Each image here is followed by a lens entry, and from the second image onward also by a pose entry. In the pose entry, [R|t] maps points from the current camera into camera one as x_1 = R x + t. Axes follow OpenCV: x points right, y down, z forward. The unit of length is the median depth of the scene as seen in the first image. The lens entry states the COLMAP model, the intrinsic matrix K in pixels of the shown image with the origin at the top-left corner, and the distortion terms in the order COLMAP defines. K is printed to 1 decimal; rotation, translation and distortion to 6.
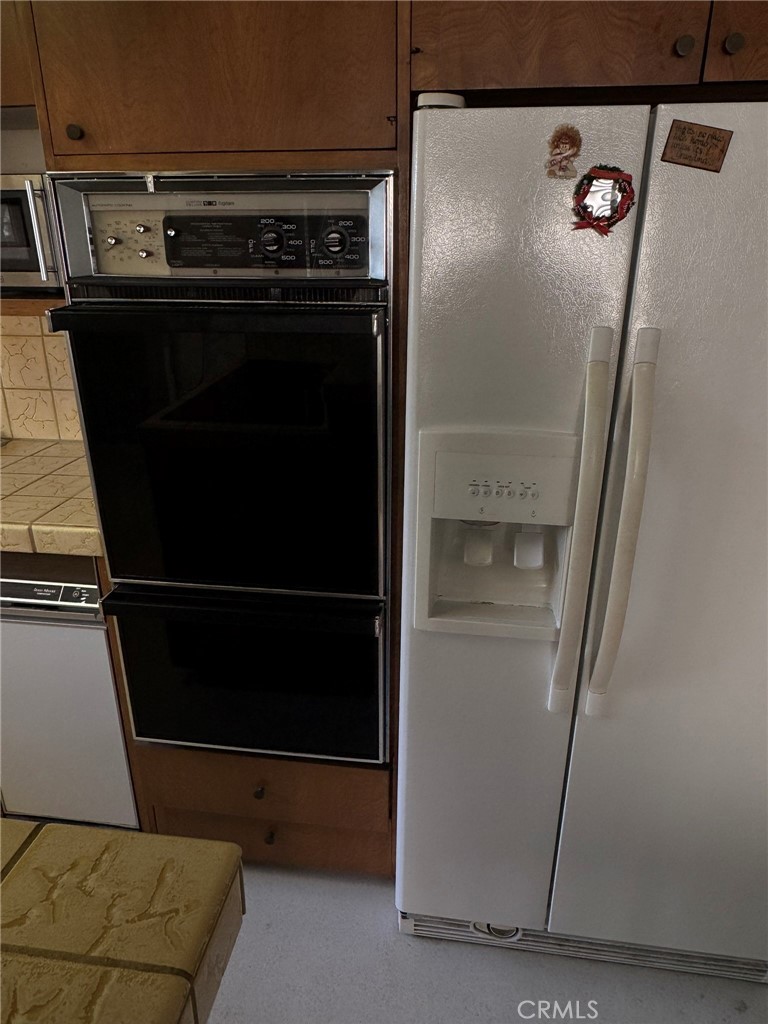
lens RADIAL K [[679.3, 0, 382.3], [0, 679.3, 506.3], [0, 0, 1]] dist [-0.004122, 0.002460]
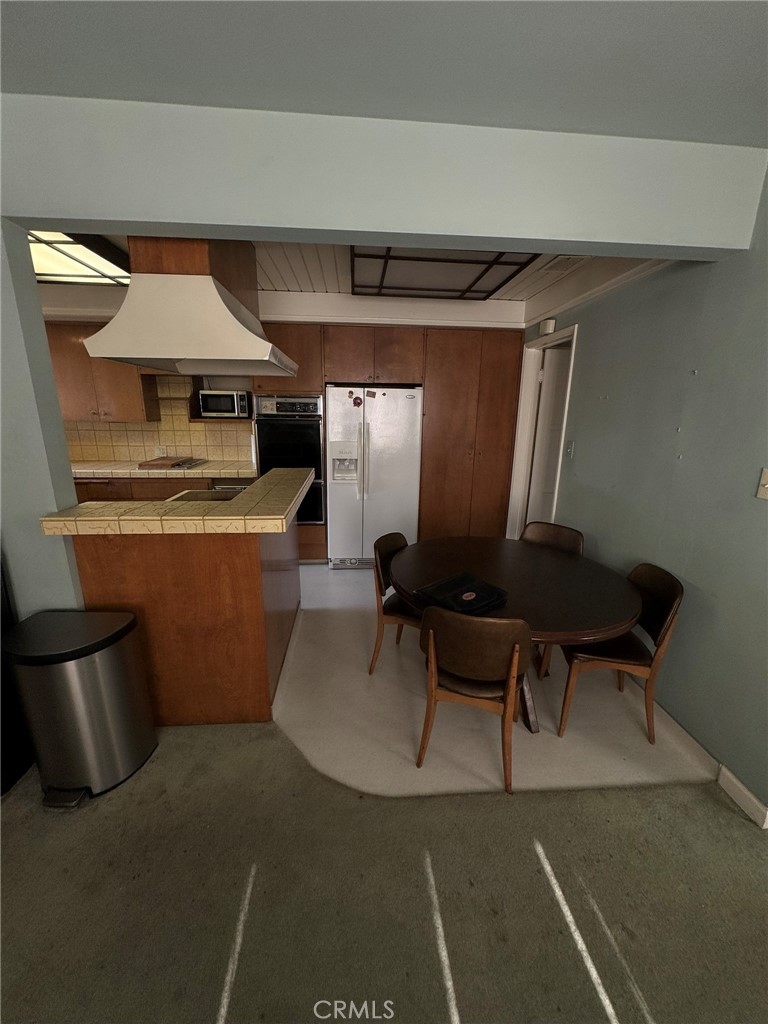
lens RADIAL K [[409.3, 0, 382.4], [0, 409.3, 514.8], [0, 0, 1]] dist [-0.000066, -0.000049]
pose [[0.978574, -0.040595, 0.201854, -0.198410], [0.061179, 0.993421, -0.096805, 0.752898], [-0.196596, 0.107080, 0.974620, -2.047481]]
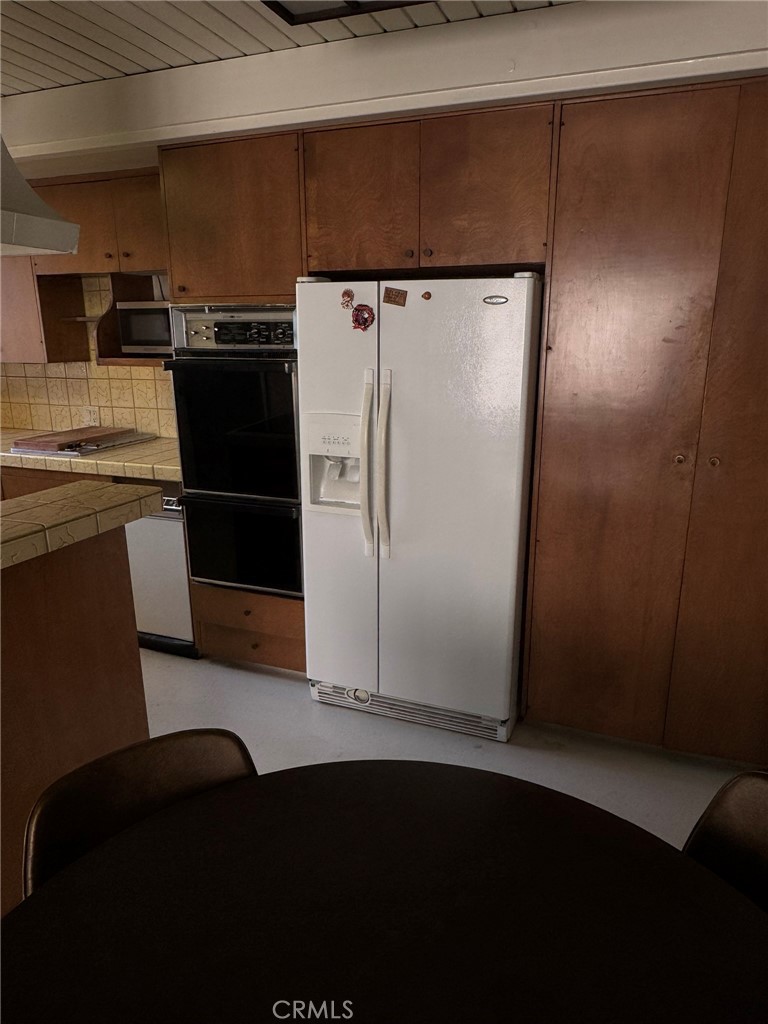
lens RADIAL K [[679.3, 0, 386.0], [0, 679.3, 514.5], [0, 0, 1]] dist [-0.004122, 0.002460]
pose [[0.971702, 0.059233, -0.228663, 0.805030], [-0.080541, 0.993121, -0.084996, 0.365468], [0.222055, 0.101008, 0.969788, -1.029350]]
